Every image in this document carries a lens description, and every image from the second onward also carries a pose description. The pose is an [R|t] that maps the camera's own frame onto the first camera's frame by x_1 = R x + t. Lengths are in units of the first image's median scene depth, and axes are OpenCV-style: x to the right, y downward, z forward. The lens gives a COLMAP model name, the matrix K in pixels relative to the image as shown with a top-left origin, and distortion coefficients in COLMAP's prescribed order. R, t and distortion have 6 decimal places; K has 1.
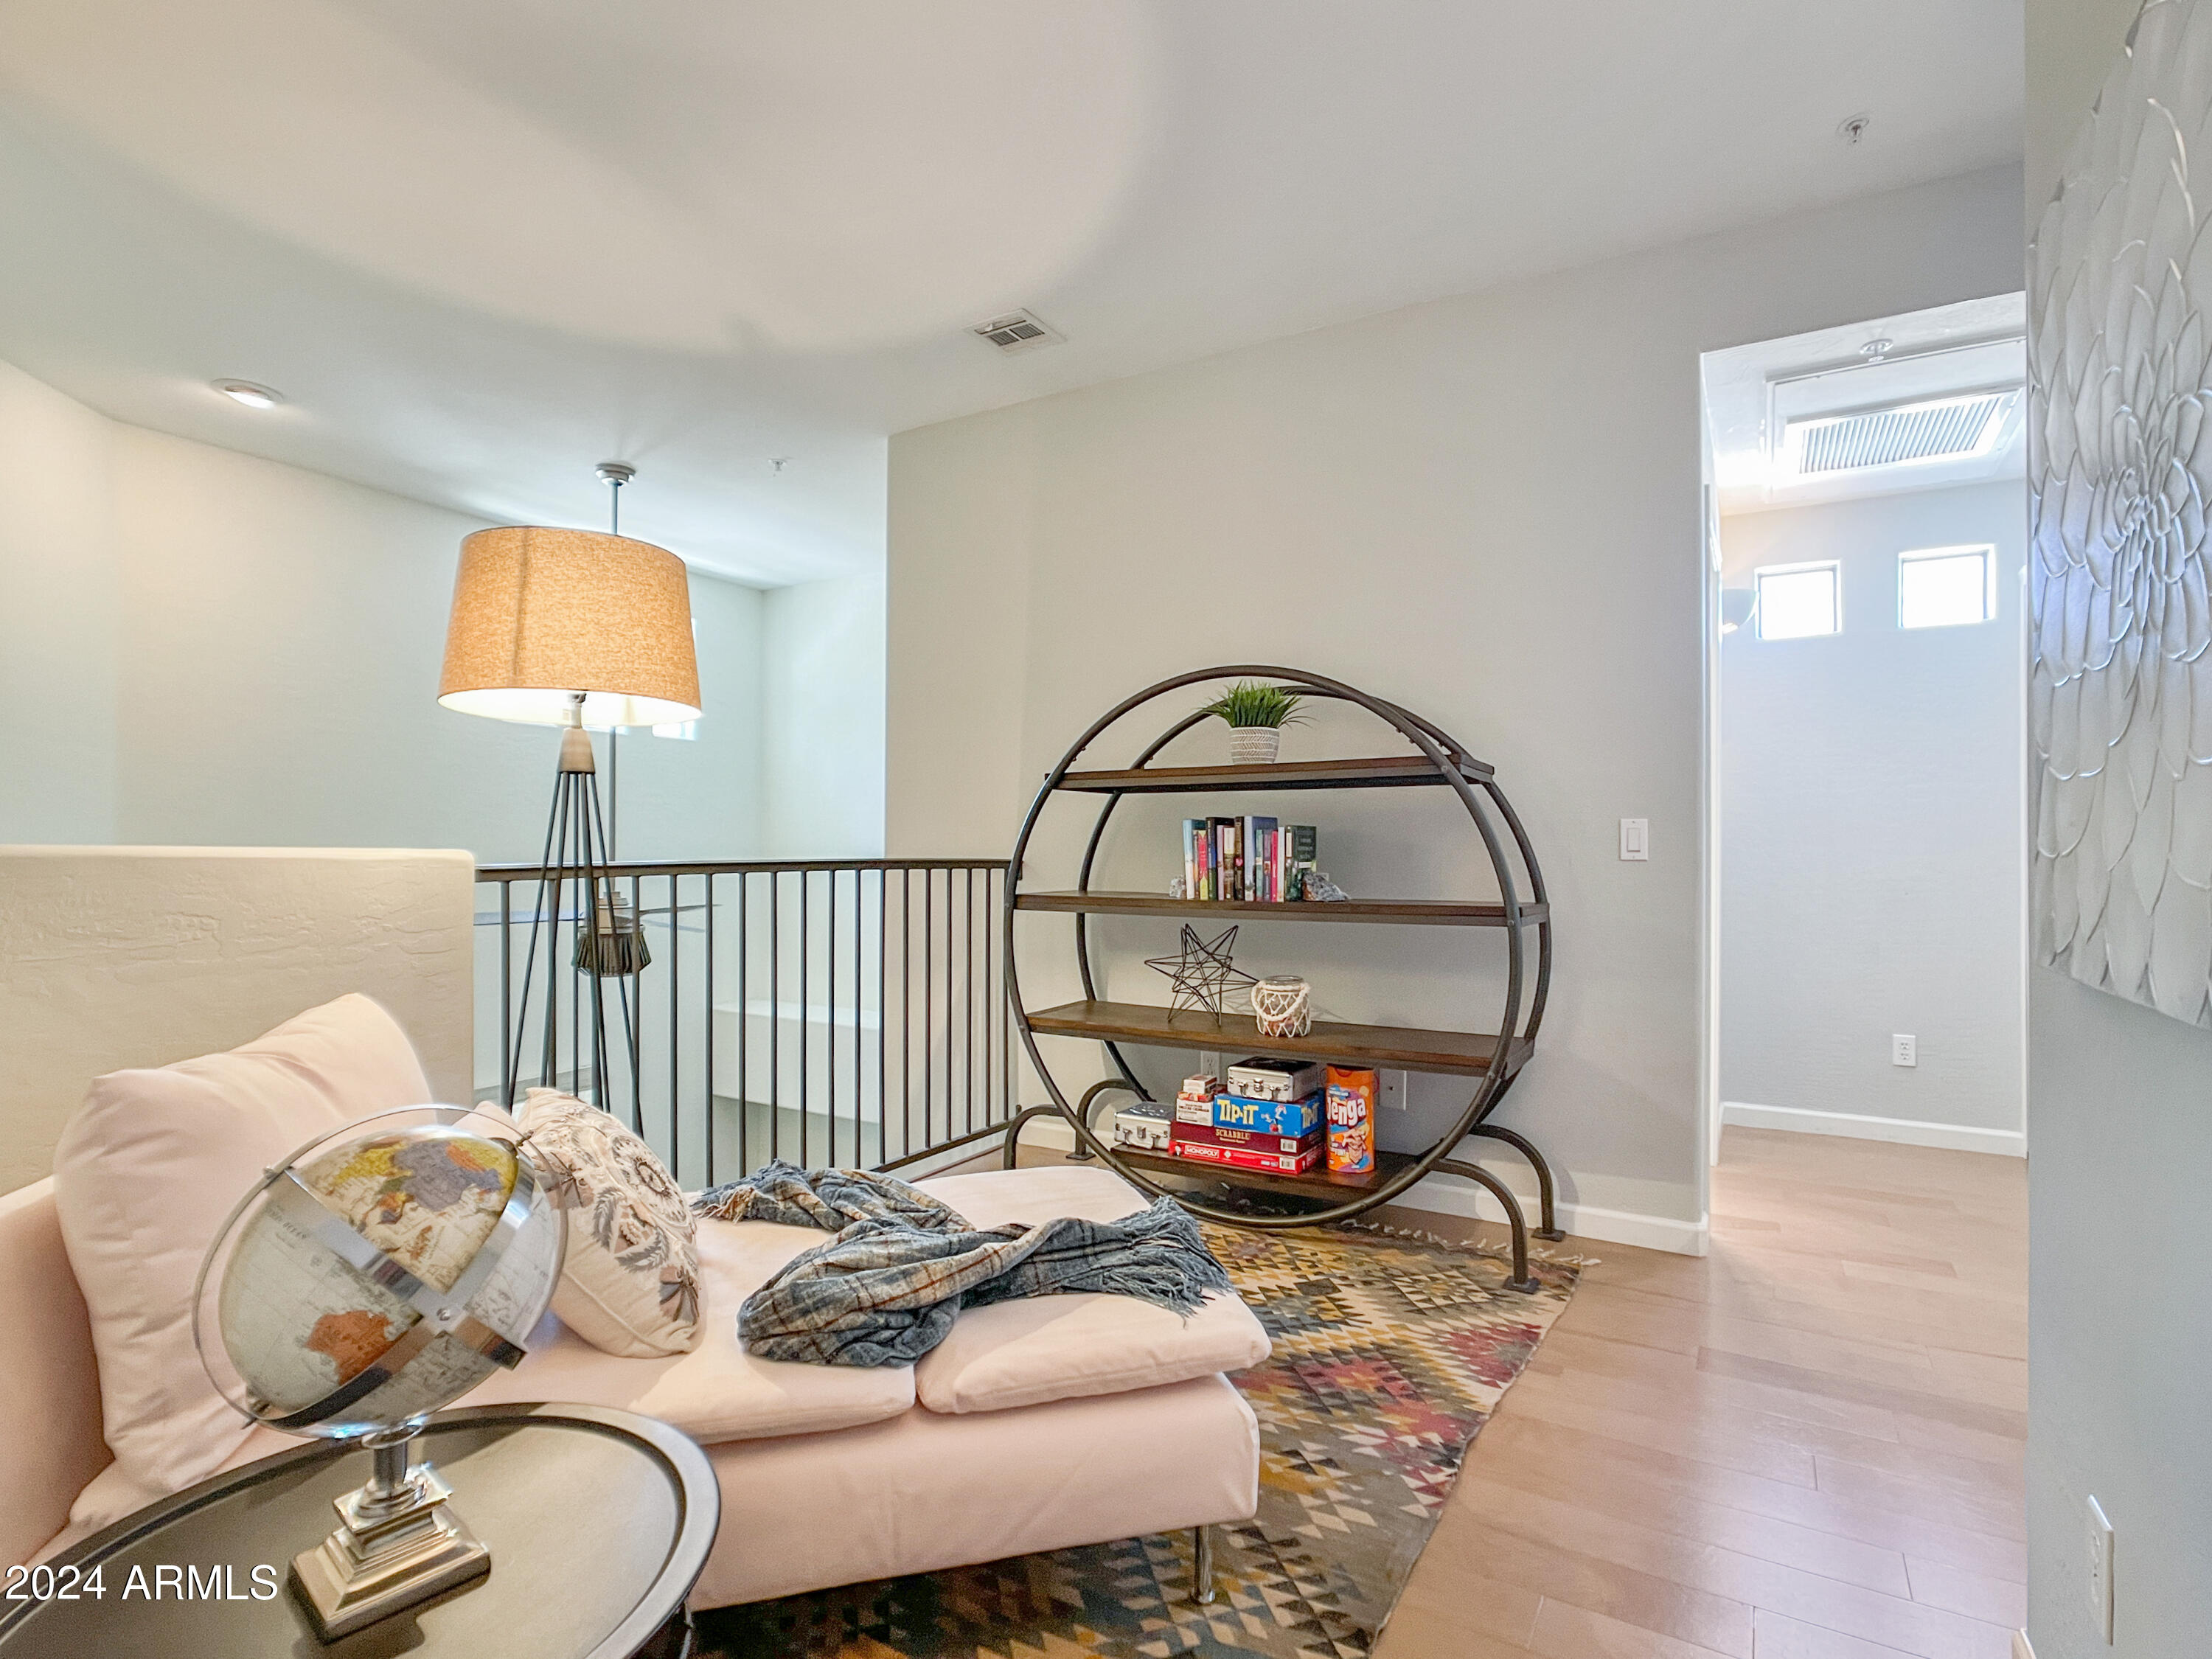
lens RADIAL K [[1102.0, 0, 1110.8], [0, 1102.0, 841.5], [0, 0, 1]] dist [0.001182, 0.000248]
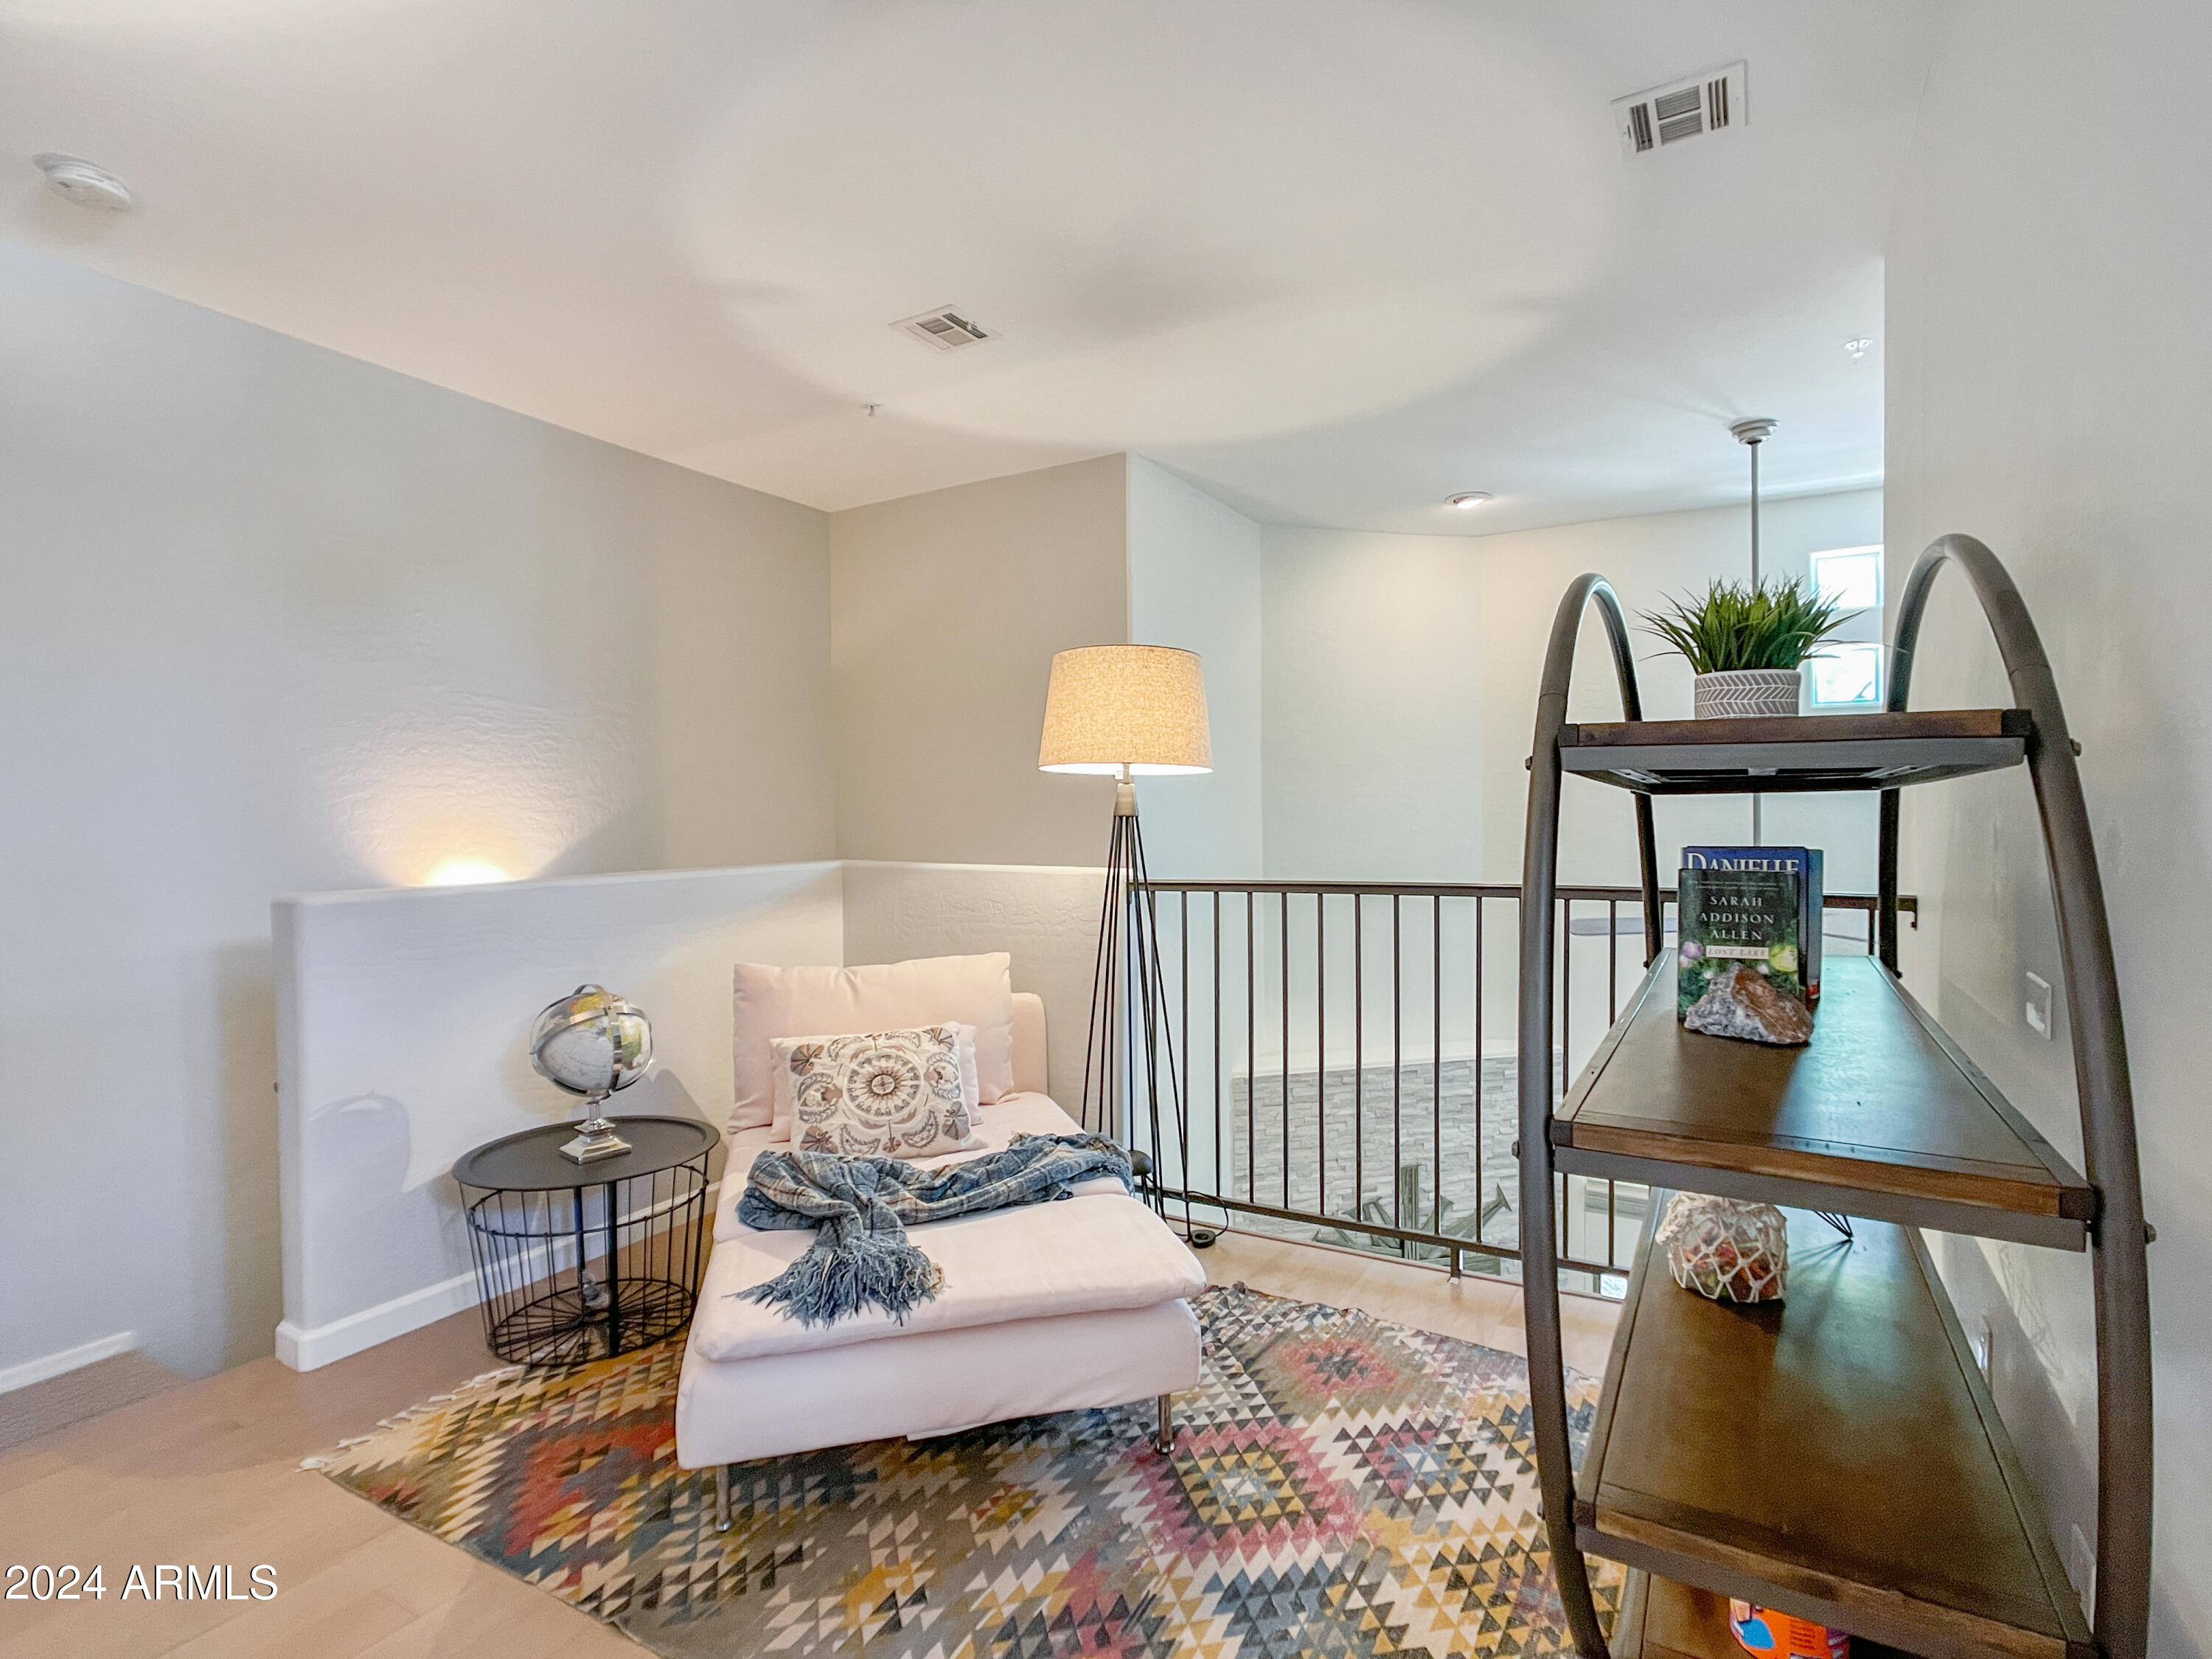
lens RADIAL K [[1102.0, 0, 1111.0], [0, 1102.0, 848.8], [0, 0, 1]] dist [0.001182, 0.000248]
pose [[-0.018553, -0.007846, -0.999797, 0.849284], [0.014449, 0.999863, -0.008114, -0.007773], [0.999723, -0.014597, -0.018437, 0.983815]]
